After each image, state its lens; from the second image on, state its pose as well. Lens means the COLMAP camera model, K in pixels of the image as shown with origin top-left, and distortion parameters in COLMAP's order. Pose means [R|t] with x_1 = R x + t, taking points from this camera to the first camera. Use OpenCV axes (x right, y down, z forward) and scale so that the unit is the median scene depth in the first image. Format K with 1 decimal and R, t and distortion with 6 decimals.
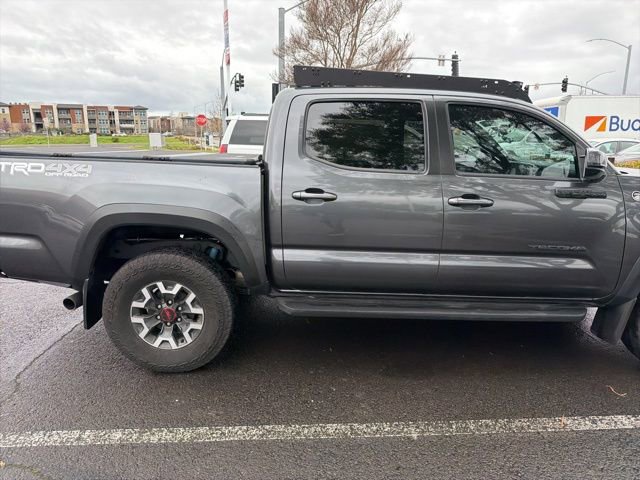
lens RADIAL K [[450.5, 0, 323.6], [0, 450.5, 239.0], [0, 0, 1]] dist [0.040883, -0.050684]
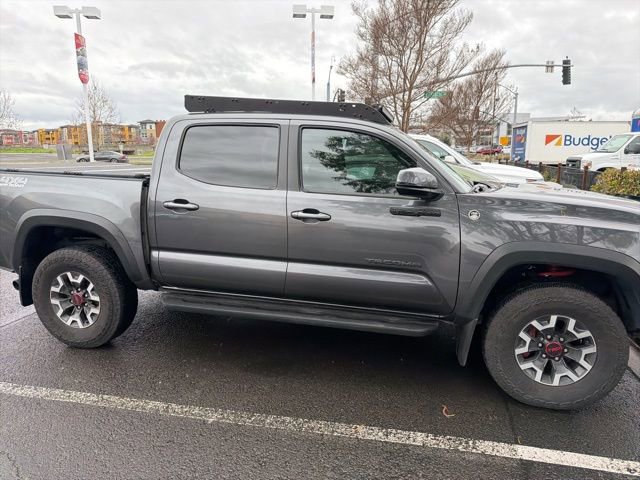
lens RADIAL K [[451.5, 0, 323.8], [0, 451.5, 231.4], [0, 0, 1]] dist [0.027963, -0.036571]
pose [[0.968819, 0.039772, -0.244558, 0.602270], [-0.049467, 0.998210, -0.033626, -0.009334], [0.242783, 0.044675, 0.969051, -0.039034]]
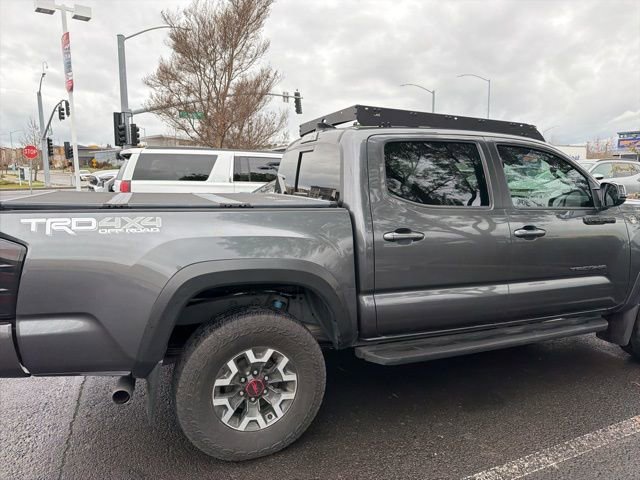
lens RADIAL K [[449.8, 0, 323.4], [0, 449.8, 232.1], [0, 0, 1]] dist [0.049221, -0.060766]
pose [[0.936134, -0.061671, 0.346193, -0.500413], [0.089110, 0.993970, -0.063895, -0.056452], [-0.340165, 0.090663, 0.935985, 0.142665]]
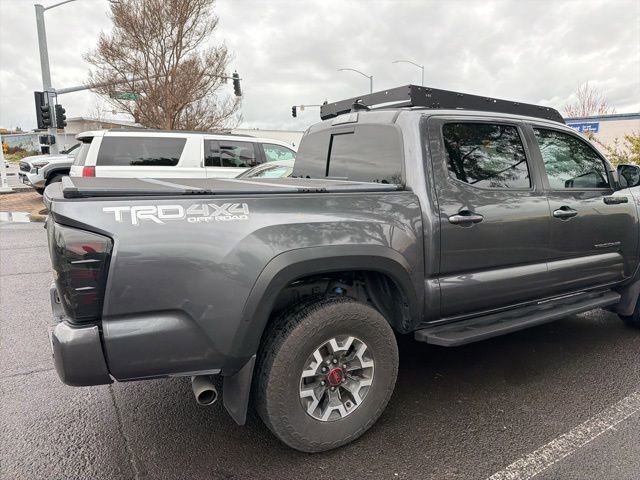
lens RADIAL K [[450.5, 0, 323.6], [0, 450.5, 239.0], [0, 0, 1]] dist [0.040883, -0.050684]
pose [[0.875230, -0.103291, 0.472549, -0.729239], [0.118712, 0.992925, -0.002837, -0.082824], [-0.468913, 0.058581, 0.881300, 0.272593]]
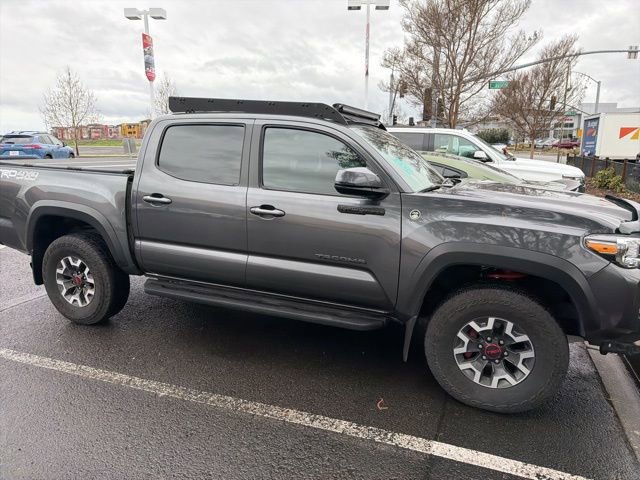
lens RADIAL K [[450.5, 0, 323.6], [0, 450.5, 239.0], [0, 0, 1]] dist [0.040883, -0.050684]
pose [[0.922129, 0.076059, -0.379332, 0.867959], [-0.079869, 0.996789, 0.005706, -0.029159], [0.378548, 0.025036, 0.925243, 0.000965]]
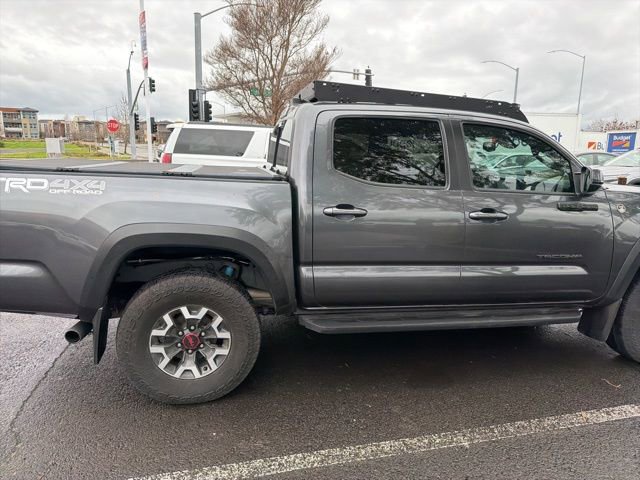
lens RADIAL K [[450.5, 0, 323.6], [0, 450.5, 239.0], [0, 0, 1]] dist [0.040883, -0.050684]
pose [[0.981183, -0.023970, 0.191585, -0.250294], [0.027483, 0.999499, -0.015704, -0.020795], [-0.191113, 0.020674, 0.981350, 0.033098]]
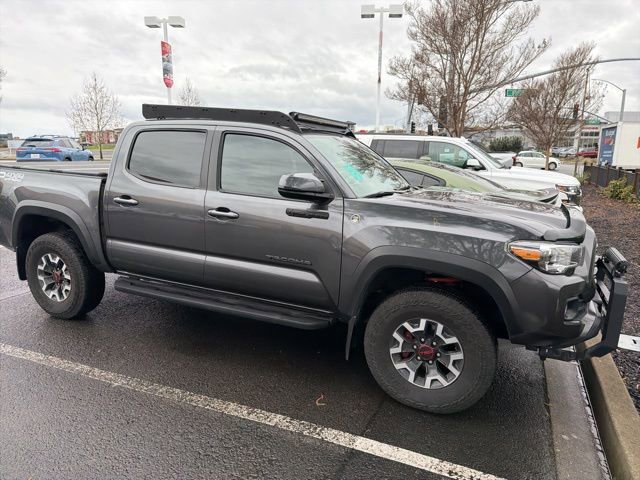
lens RADIAL K [[450.5, 0, 323.6], [0, 450.5, 239.0], [0, 0, 1]] dist [0.040883, -0.050684]
pose [[0.902616, 0.088614, -0.421227, 1.045351], [-0.099259, 0.995056, -0.003365, -0.036463], [0.418846, 0.044848, 0.906949, 0.028122]]
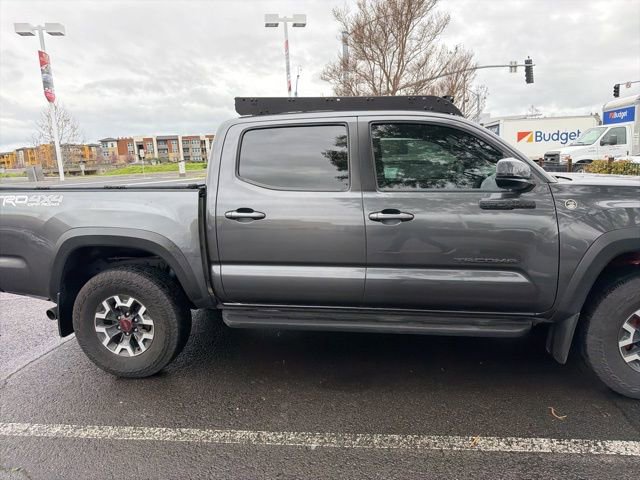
lens RADIAL K [[451.5, 0, 323.8], [0, 451.5, 231.4], [0, 0, 1]] dist [0.027963, -0.036571]
pose [[0.983198, -0.025883, -0.180699, 0.347589], [0.016406, 0.998420, -0.053746, 0.003984], [0.181805, 0.049878, 0.982069, -0.023057]]
